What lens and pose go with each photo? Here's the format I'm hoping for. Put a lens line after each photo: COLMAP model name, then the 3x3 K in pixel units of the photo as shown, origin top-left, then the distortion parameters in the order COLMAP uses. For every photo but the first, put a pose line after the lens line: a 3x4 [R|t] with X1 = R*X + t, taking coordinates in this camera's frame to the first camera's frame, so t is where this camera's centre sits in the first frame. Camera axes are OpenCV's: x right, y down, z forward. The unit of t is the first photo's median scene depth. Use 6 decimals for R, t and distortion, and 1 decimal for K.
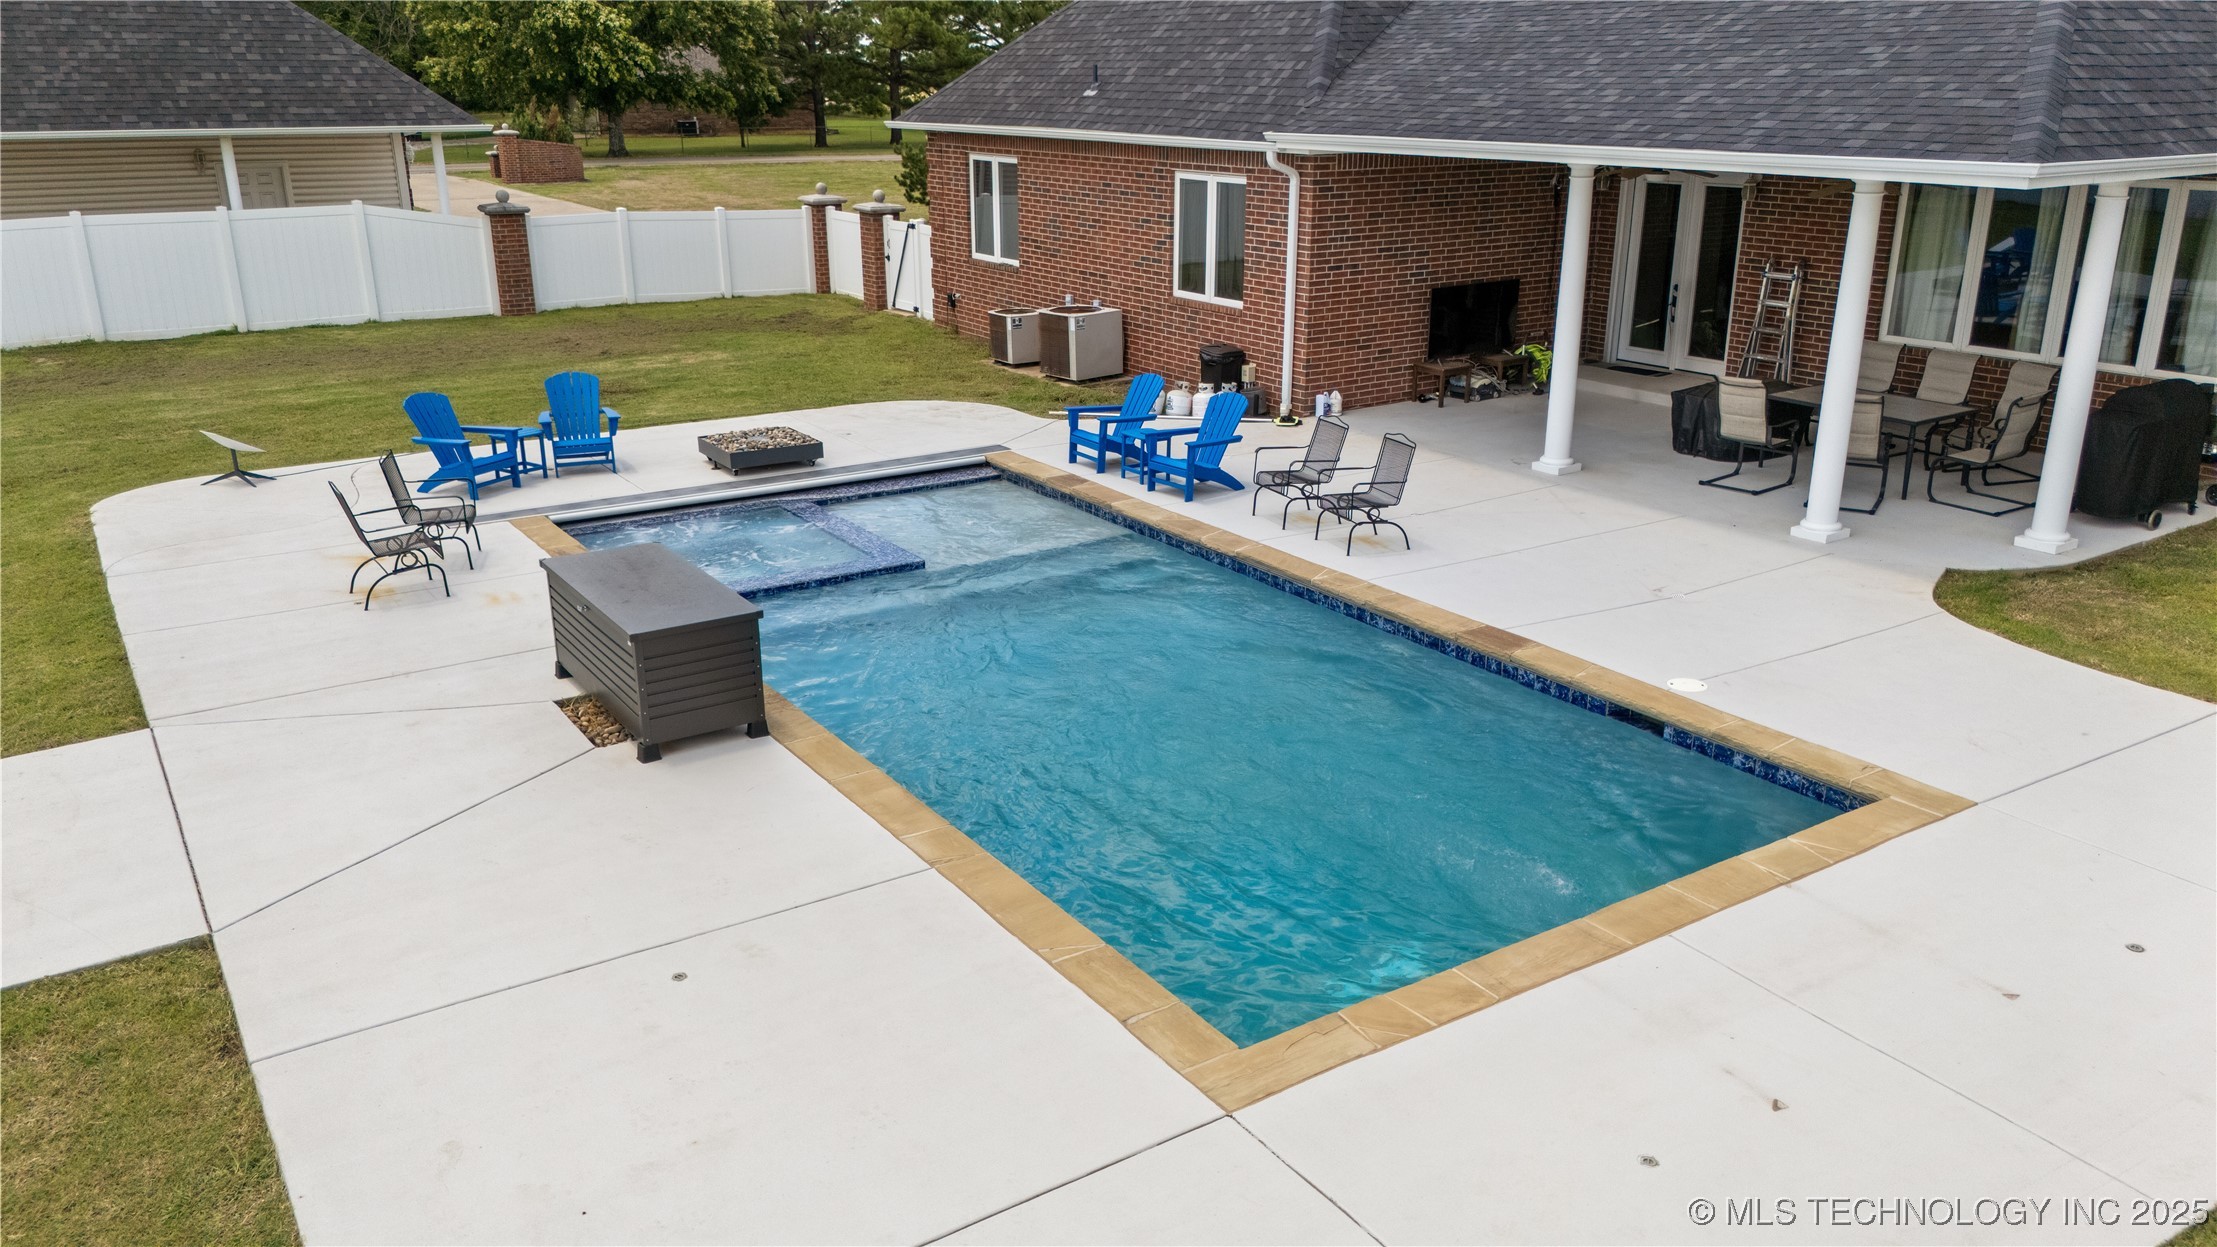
lens RADIAL K [[1639.0, 0, 1108.5], [0, 1639.0, 623.5], [0, 0, 1]] dist [0.038050, -0.010345]
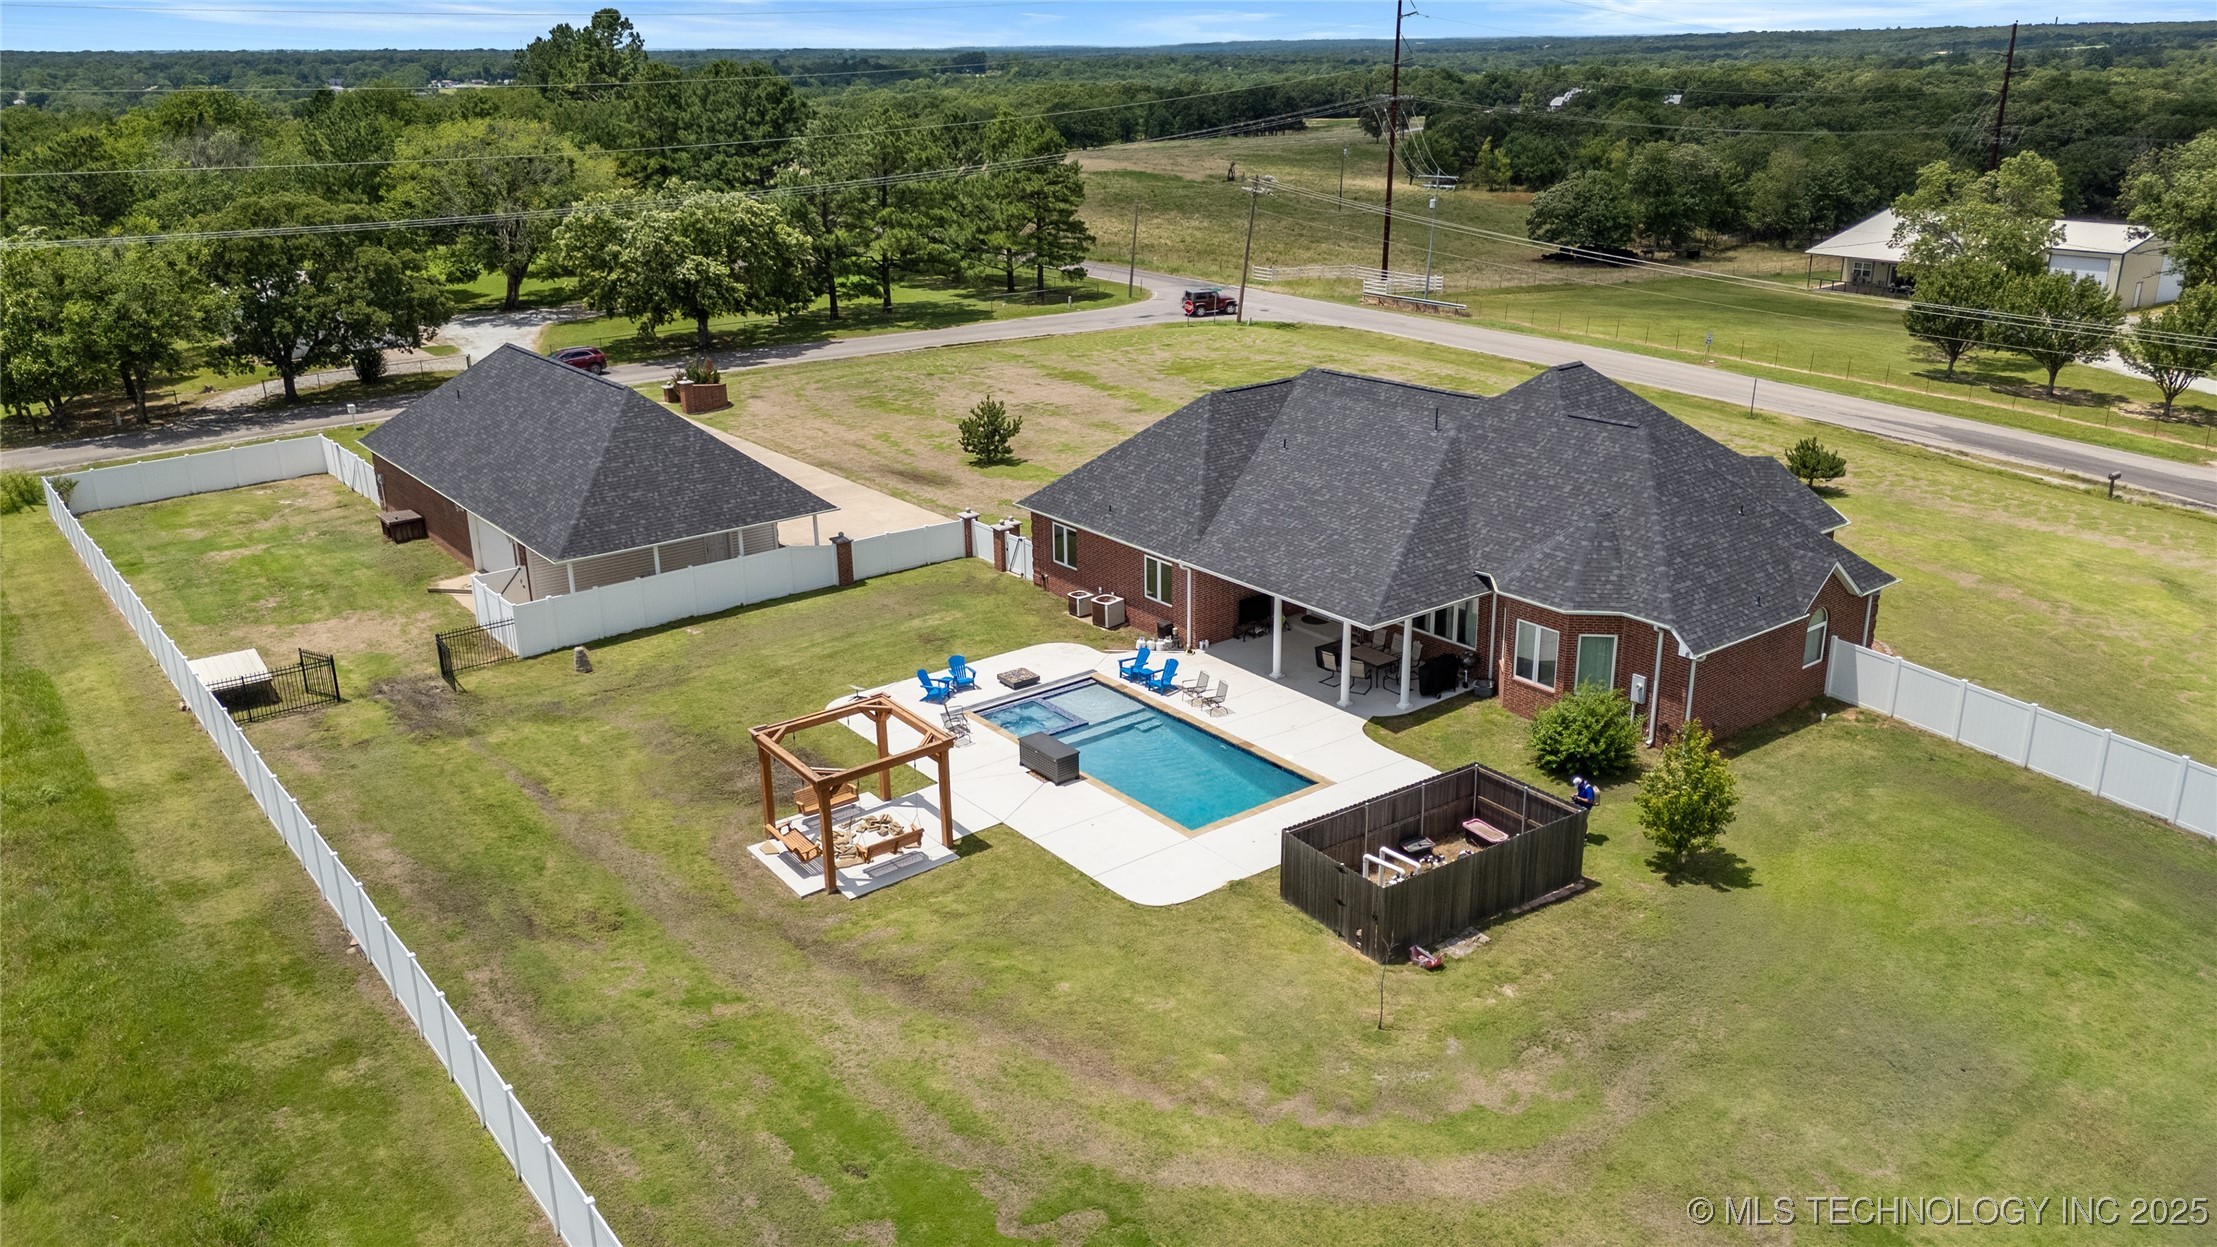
lens RADIAL K [[1639.0, 0, 1108.5], [0, 1639.0, 623.5], [0, 0, 1]] dist [0.038050, -0.010345]
pose [[0.997119, -0.039310, 0.064870, -0.257726], [0.038341, 0.999135, 0.016118, -0.269684], [-0.065447, -0.013584, 0.997764, -2.191432]]
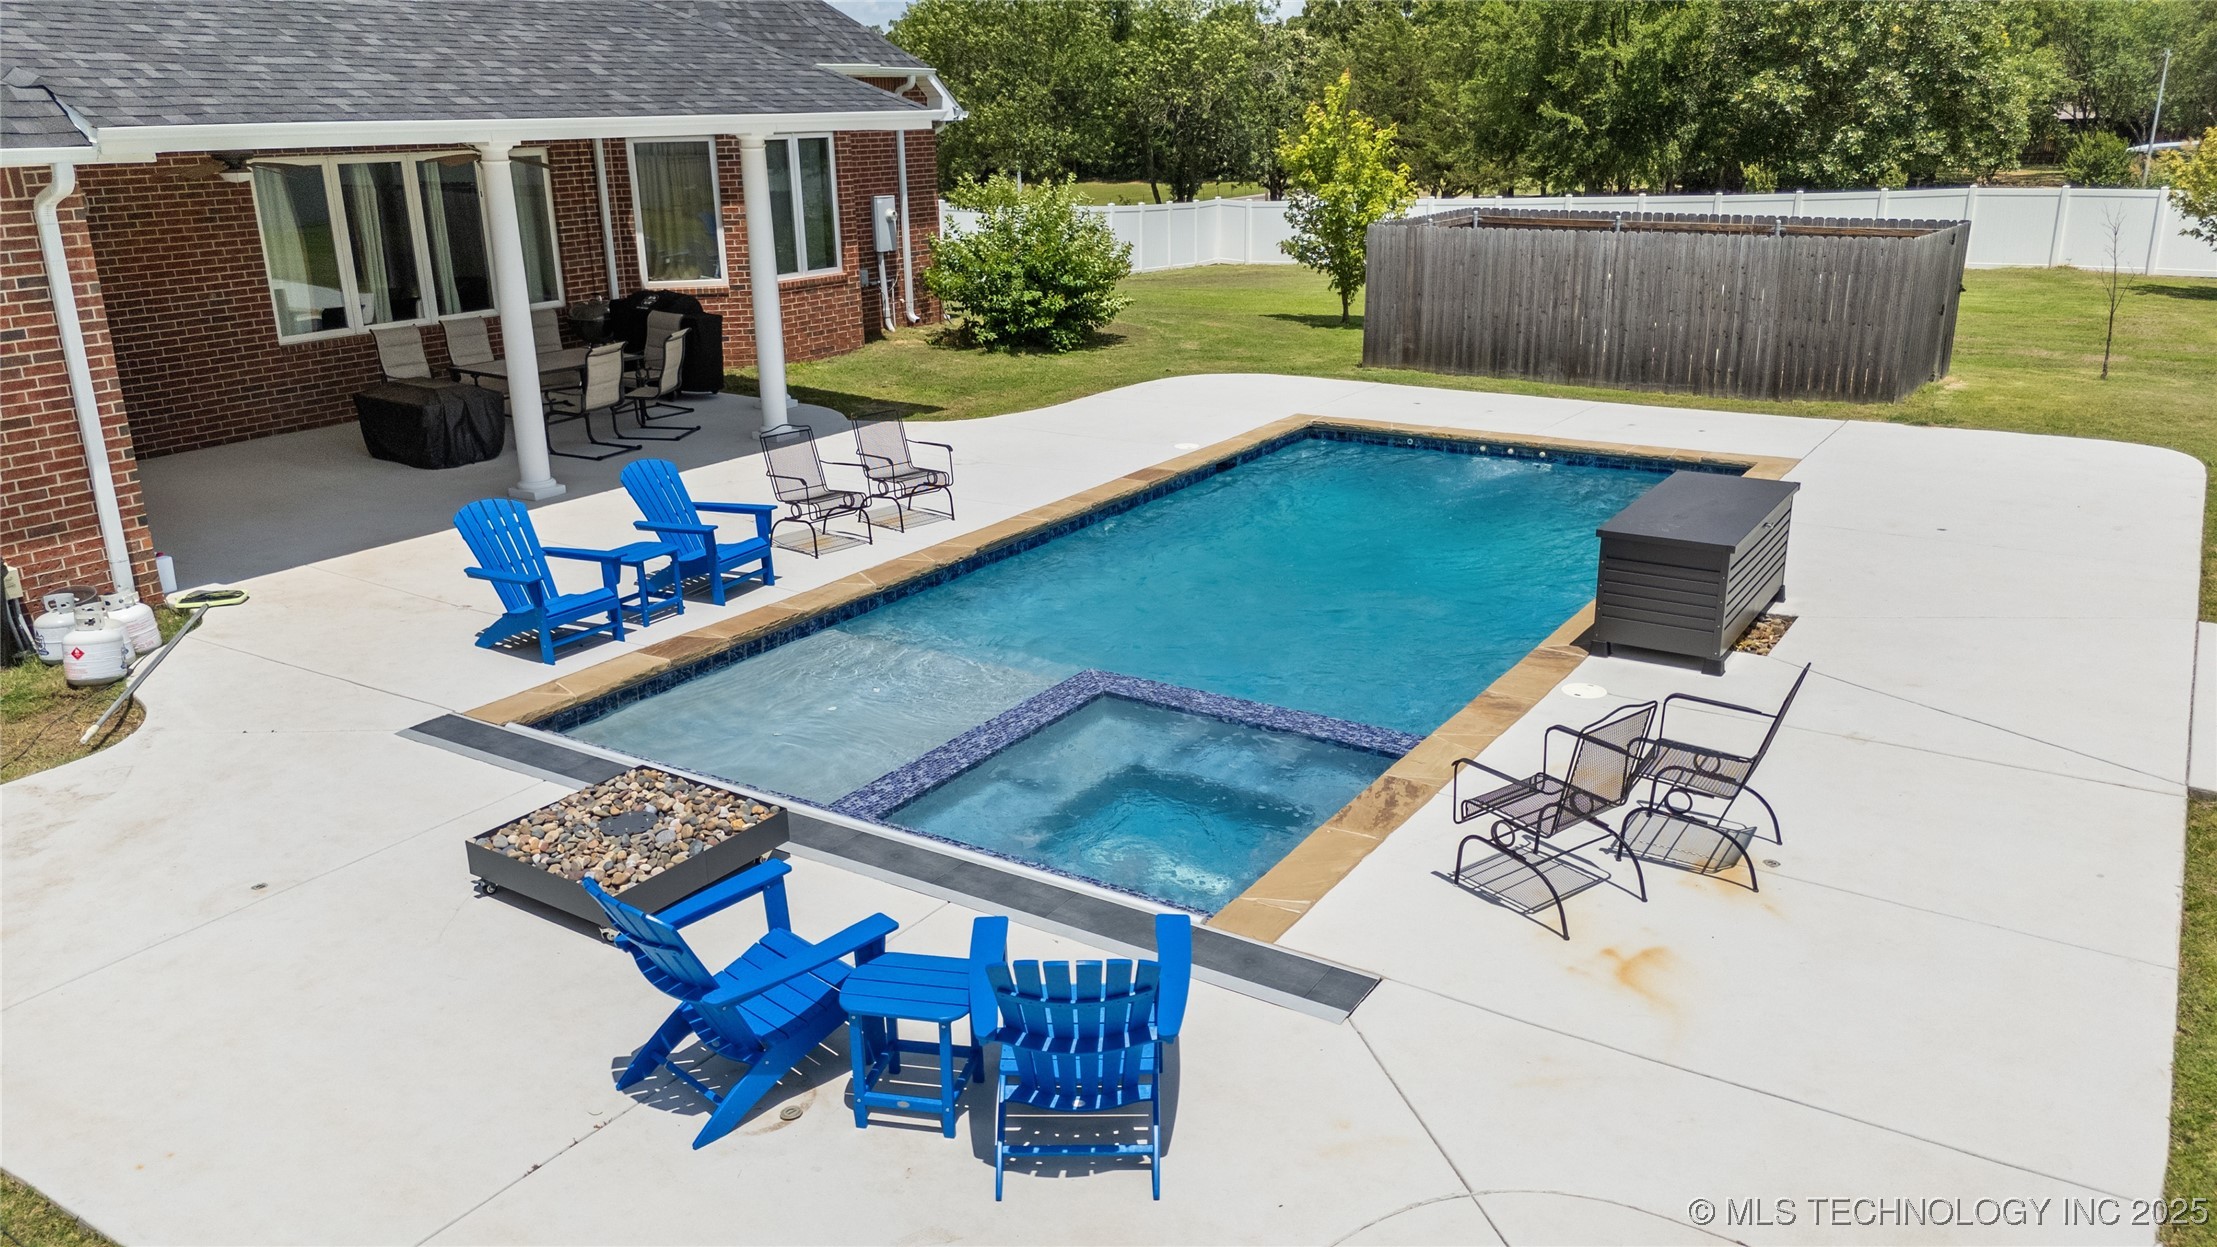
lens RADIAL K [[1639.0, 0, 1108.5], [0, 1639.0, 623.5], [0, 0, 1]] dist [0.038050, -0.010345]
pose [[-0.405576, -0.275487, 0.871559, -0.680418], [0.303670, 0.858736, 0.412744, -0.323454], [-0.862144, 0.432065, -0.264625, 1.058989]]
